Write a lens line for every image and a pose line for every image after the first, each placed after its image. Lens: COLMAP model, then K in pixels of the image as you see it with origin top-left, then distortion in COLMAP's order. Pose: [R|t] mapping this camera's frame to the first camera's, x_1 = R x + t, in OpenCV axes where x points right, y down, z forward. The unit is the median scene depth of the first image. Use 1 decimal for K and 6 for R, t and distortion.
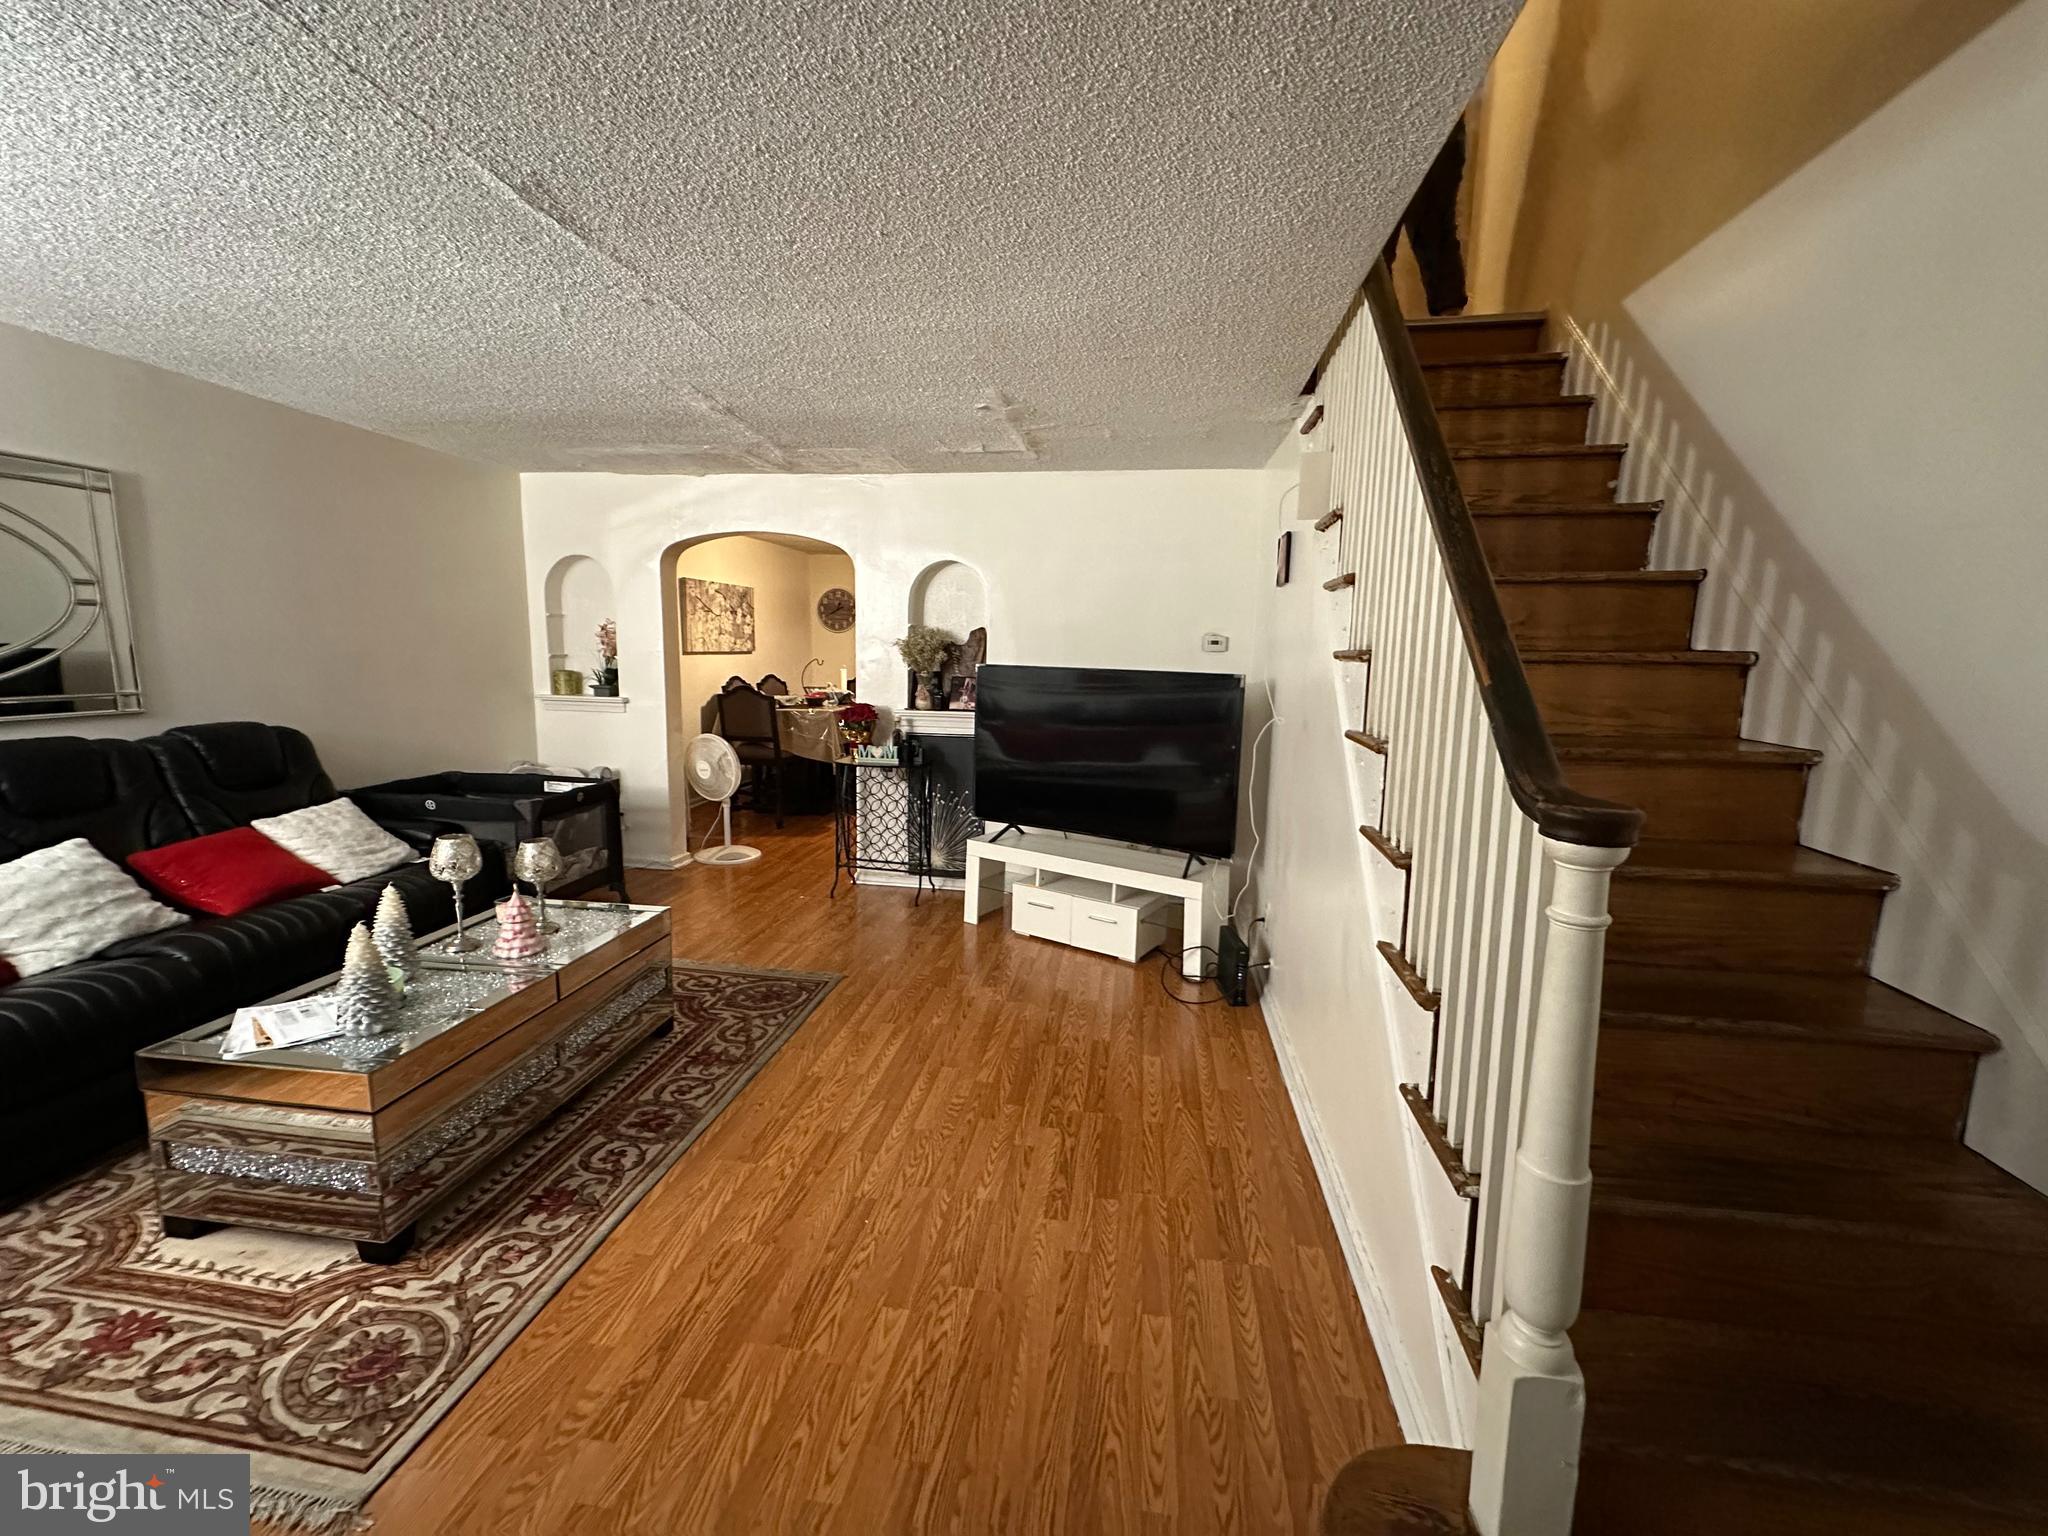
lens RADIAL K [[816.2, 0, 1024.6], [0, 816.2, 766.5], [0, 0, 1]] dist [-0.004949, 0.001145]
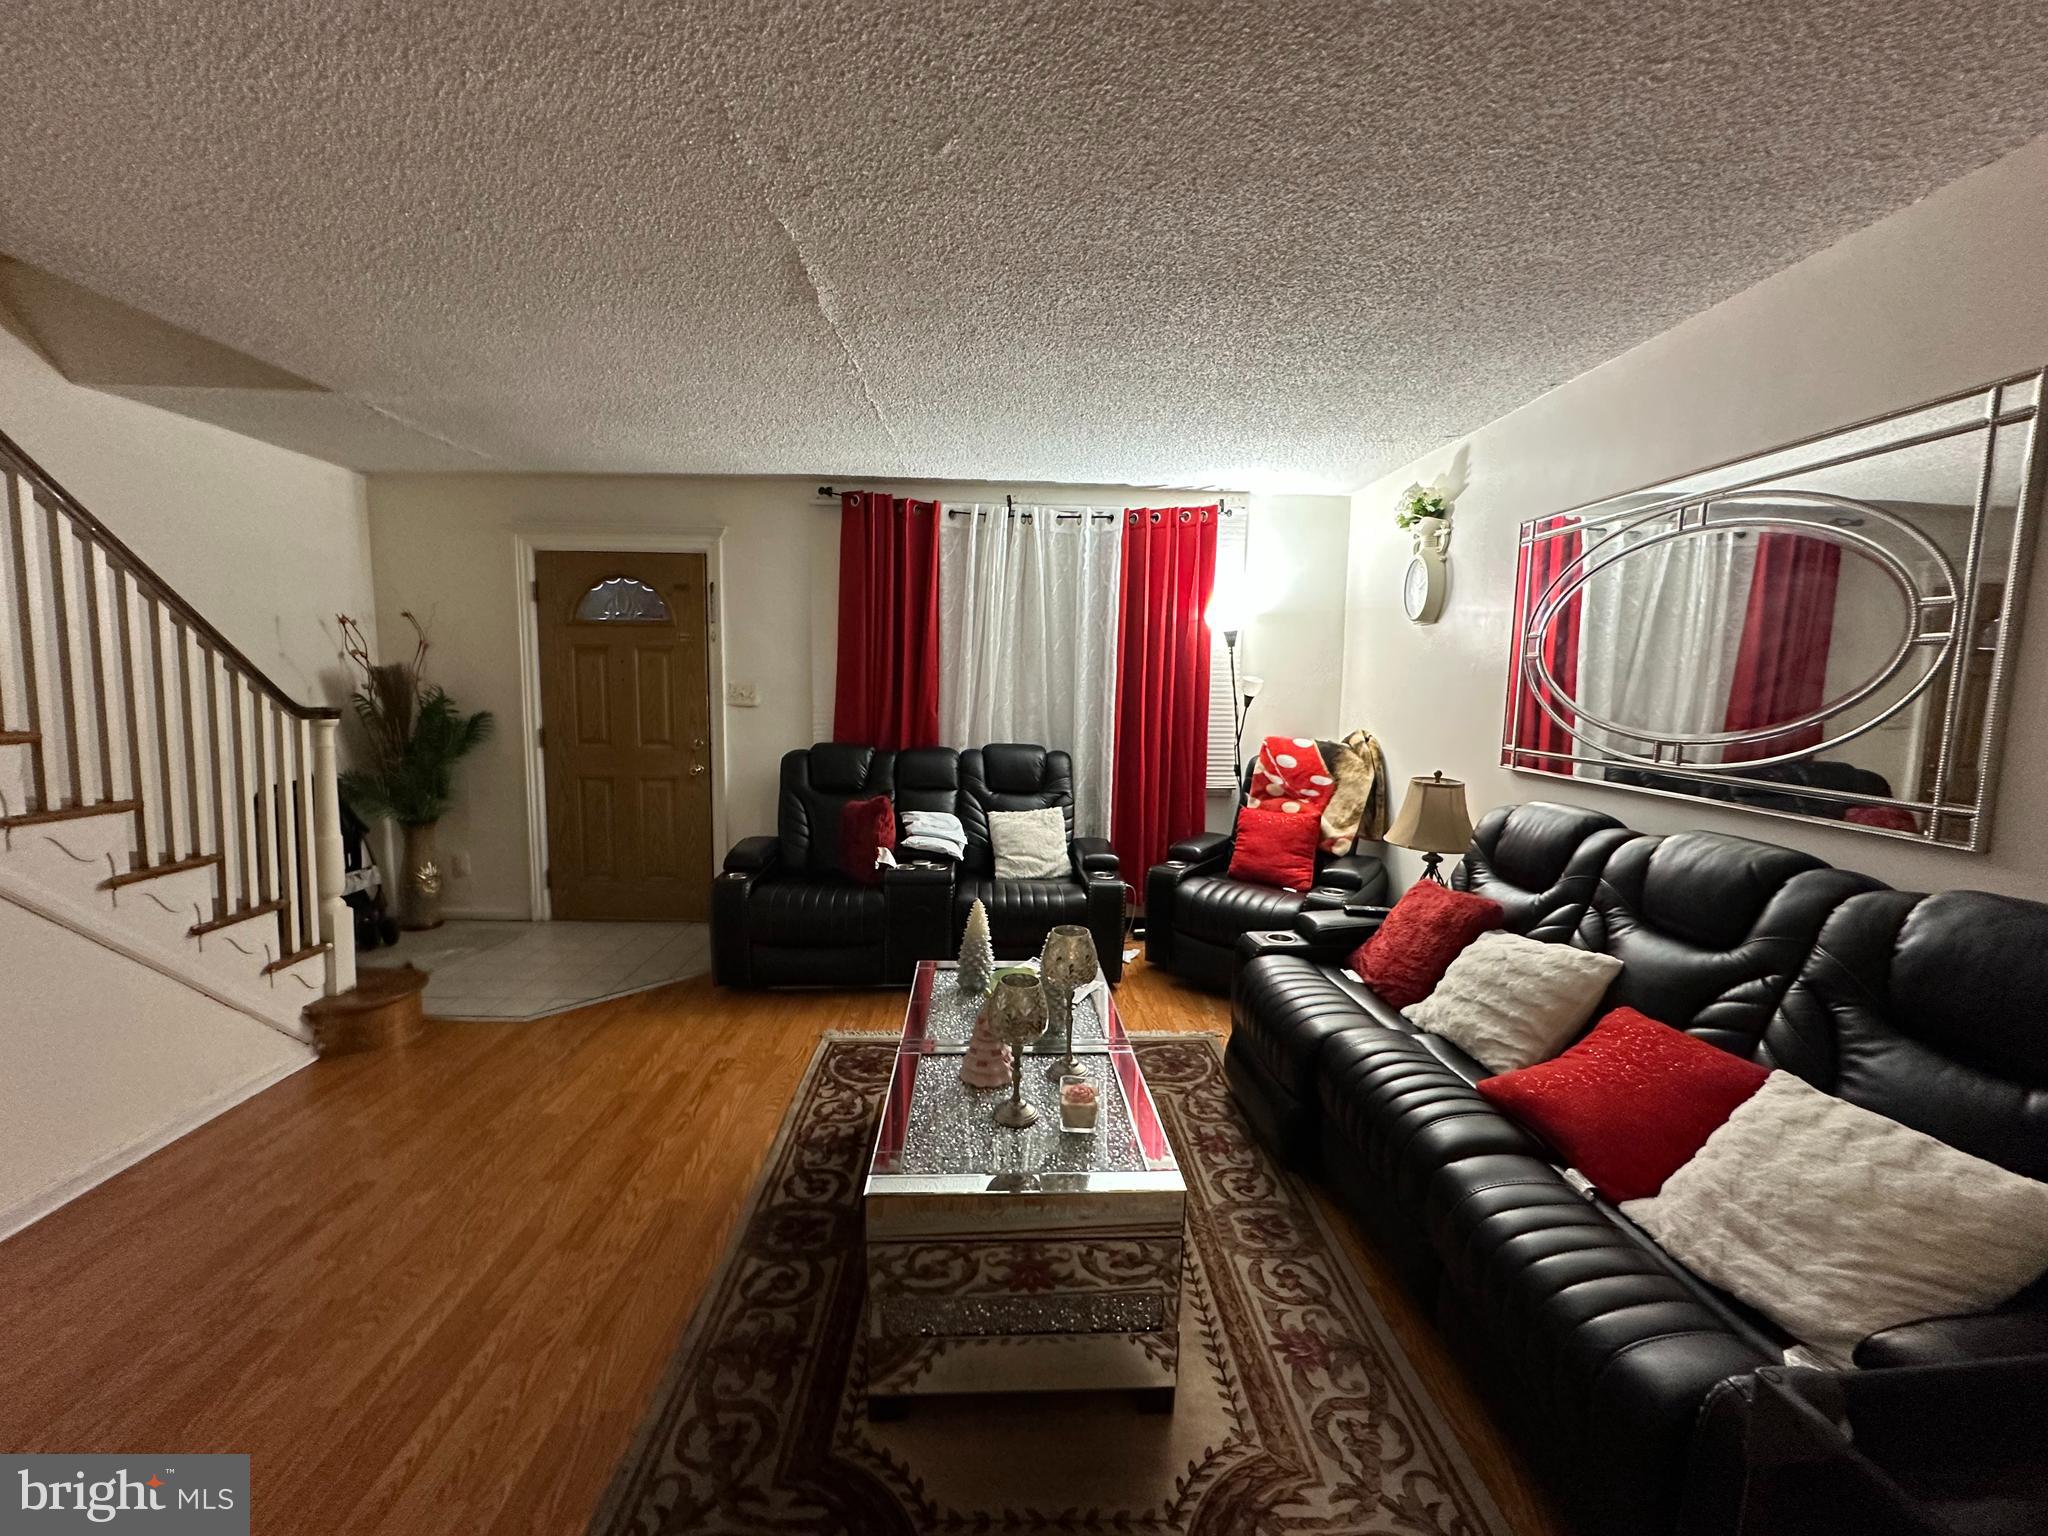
lens RADIAL K [[816.2, 0, 1023.5], [0, 816.2, 764.9], [0, 0, 1]] dist [-0.004949, 0.001145]
pose [[-0.984714, -0.019755, -0.173053, -0.507447], [-0.062918, 0.966803, 0.247655, -0.248725], [0.162415, 0.254757, -0.953268, 1.652951]]
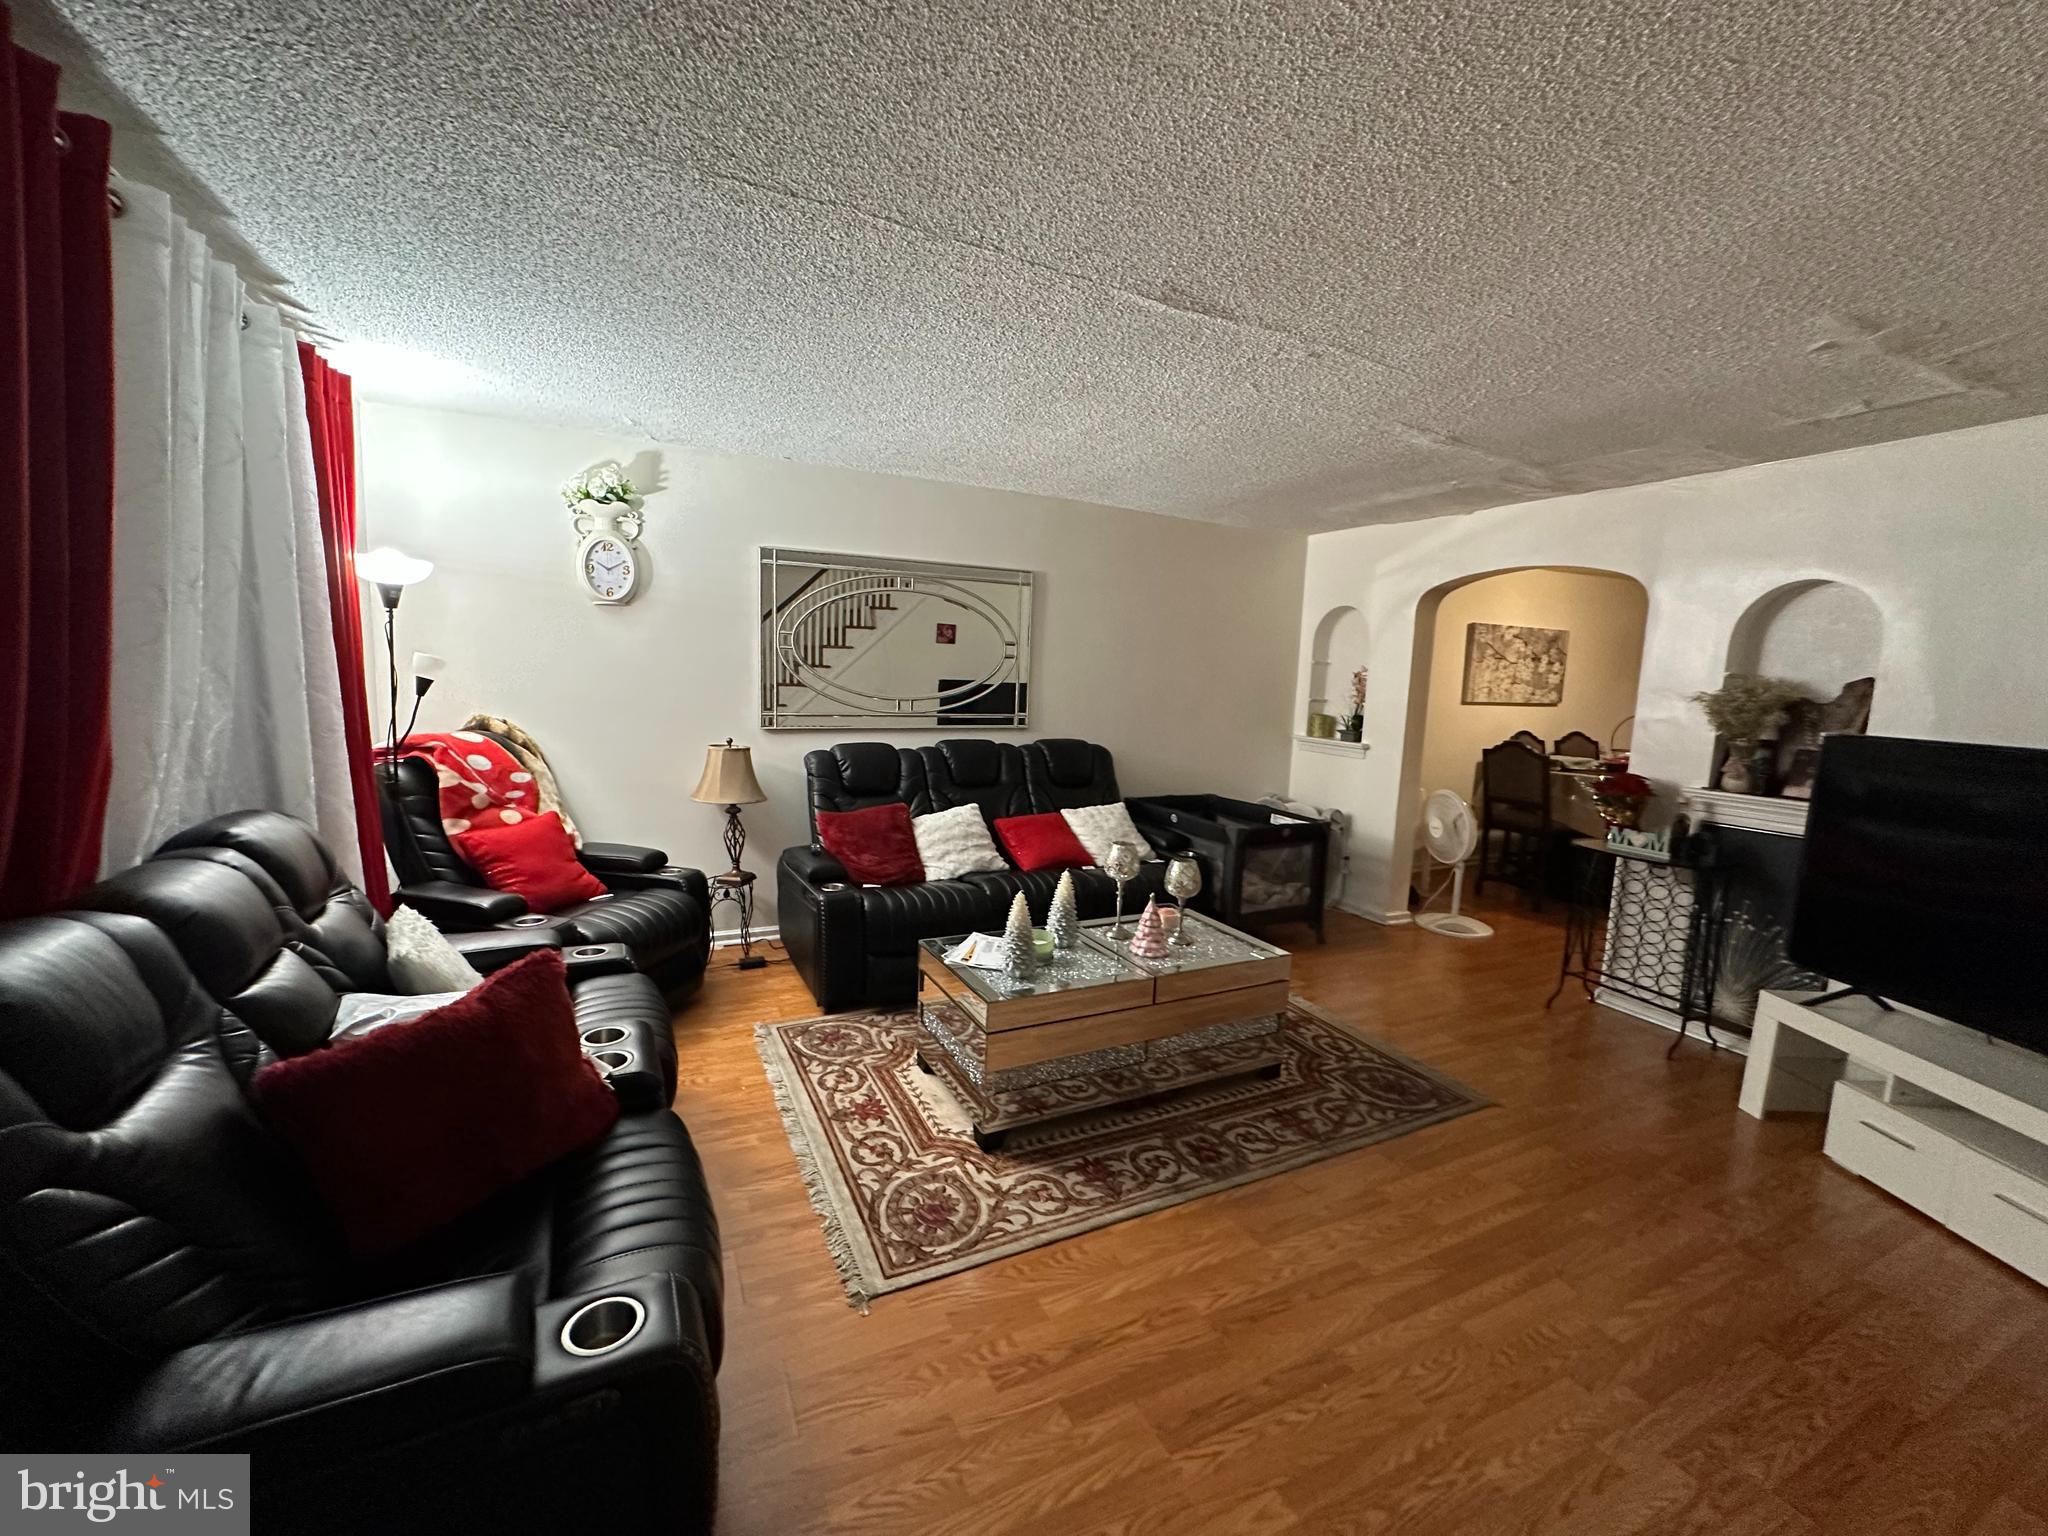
lens RADIAL K [[816.2, 0, 1024.3], [0, 816.2, 766.9], [0, 0, 1]] dist [-0.004949, 0.001145]
pose [[0.560729, 0.097634, -0.822223, 0.203203], [-0.145178, 0.989233, 0.018459, -0.027314], [0.815172, 0.109018, 0.568866, 0.170314]]
